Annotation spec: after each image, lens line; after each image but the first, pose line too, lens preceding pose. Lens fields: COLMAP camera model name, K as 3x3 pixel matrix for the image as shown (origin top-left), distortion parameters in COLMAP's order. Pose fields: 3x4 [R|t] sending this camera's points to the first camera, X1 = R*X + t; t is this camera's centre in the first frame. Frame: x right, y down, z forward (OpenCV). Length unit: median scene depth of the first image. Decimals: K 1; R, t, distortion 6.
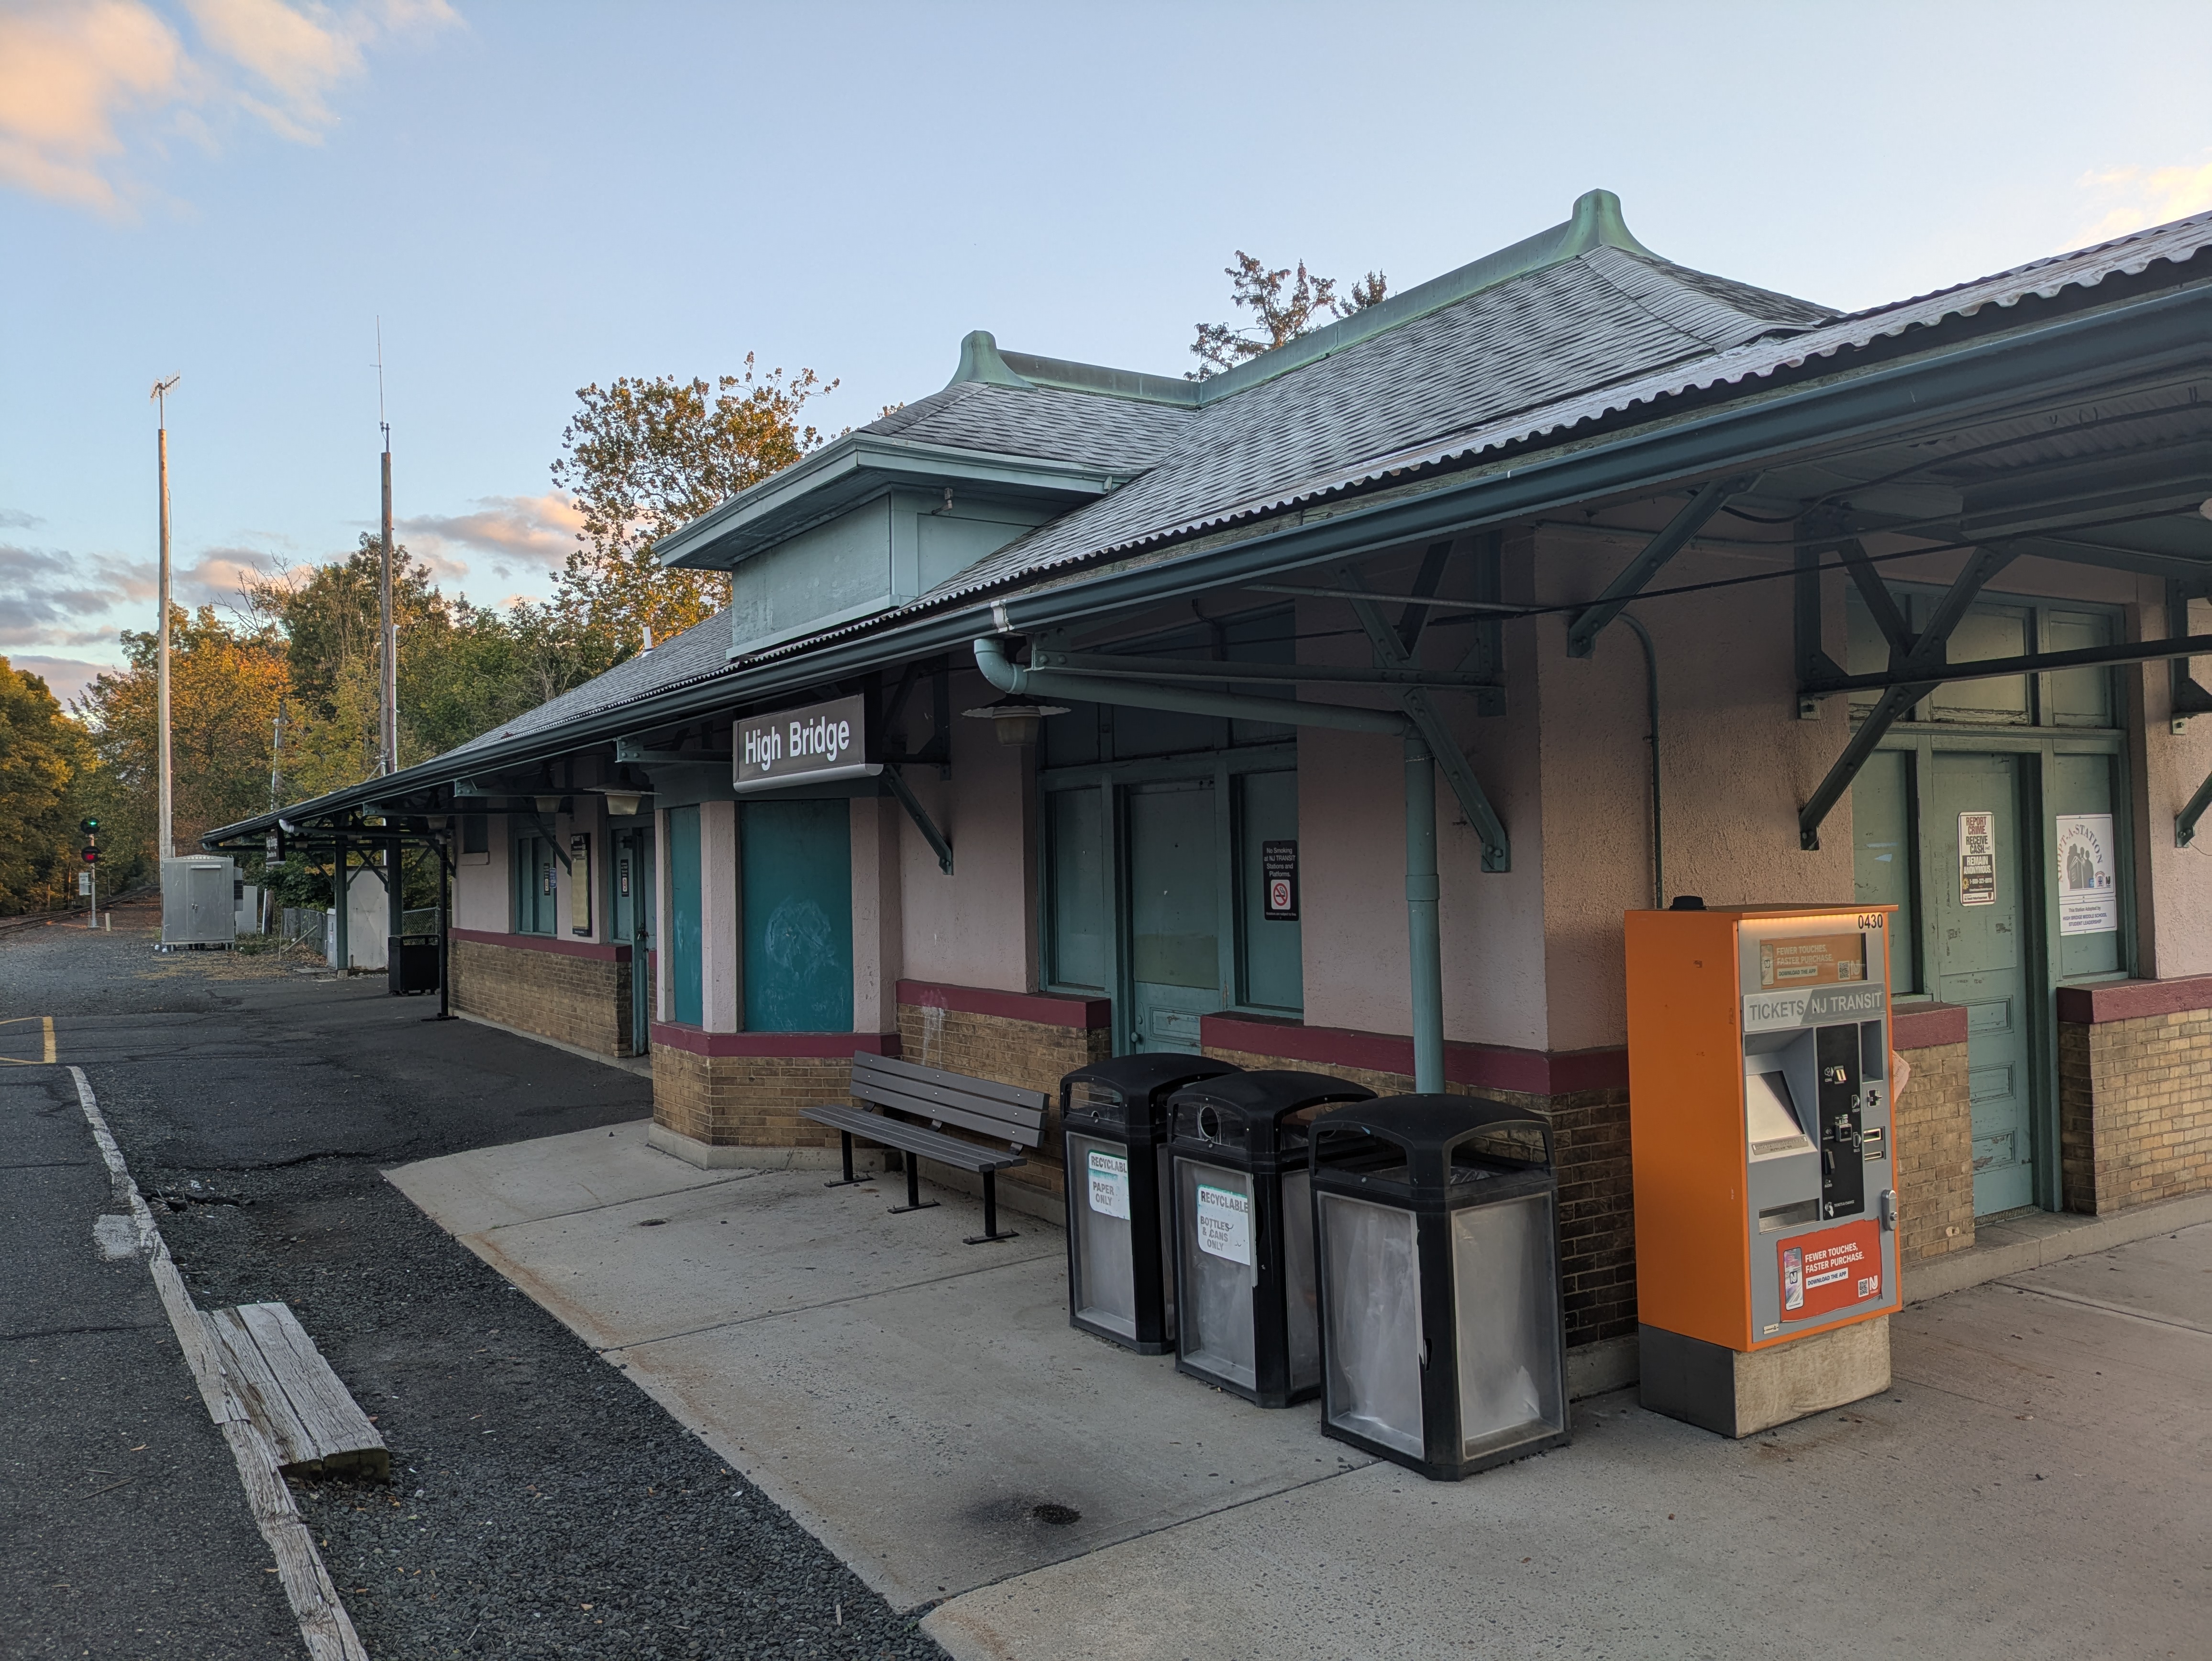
lens RADIAL K [[1708.1, 0, 1106.6], [0, 1708.1, 835.9], [0, 0, 1]] dist [0.054420, -0.064366]
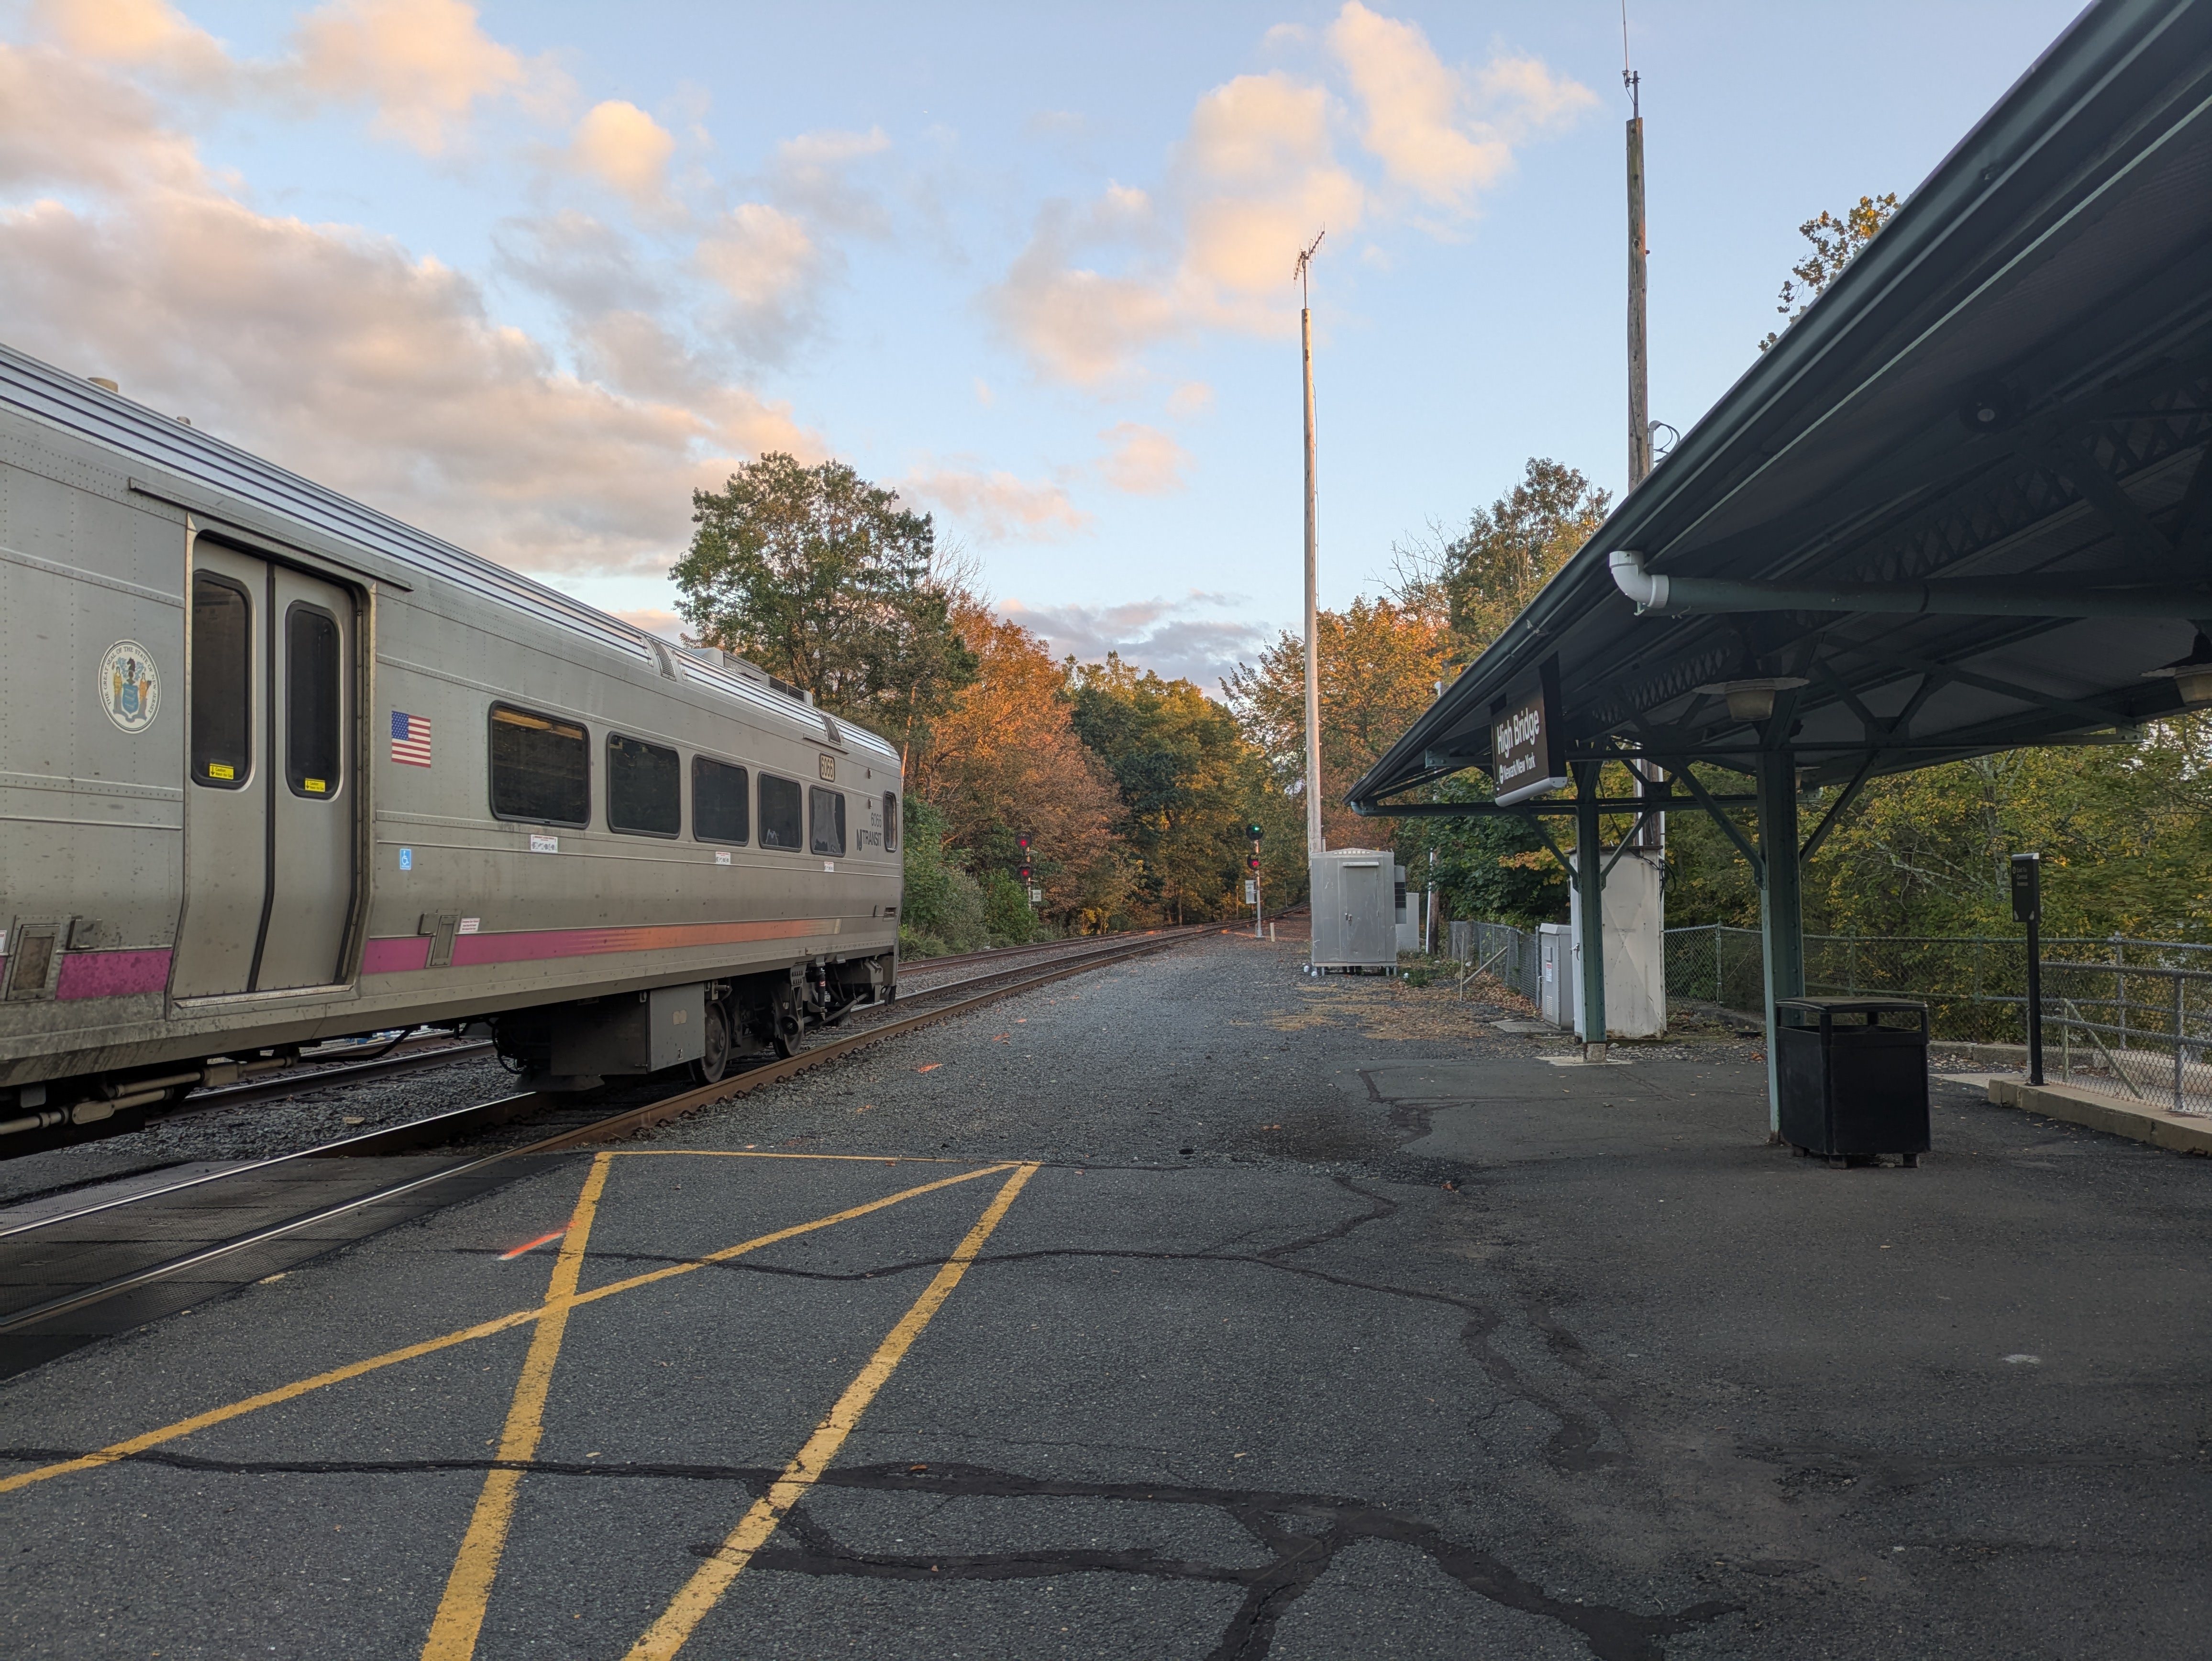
lens RADIAL K [[1708.1, 0, 1106.6], [0, 1708.1, 835.9], [0, 0, 1]] dist [0.054420, -0.064366]
pose [[0.807654, -0.016837, -0.589416, -0.137903], [0.011681, 0.999853, -0.012555, 0.010885], [0.589541, 0.003255, 0.807732, 0.266525]]
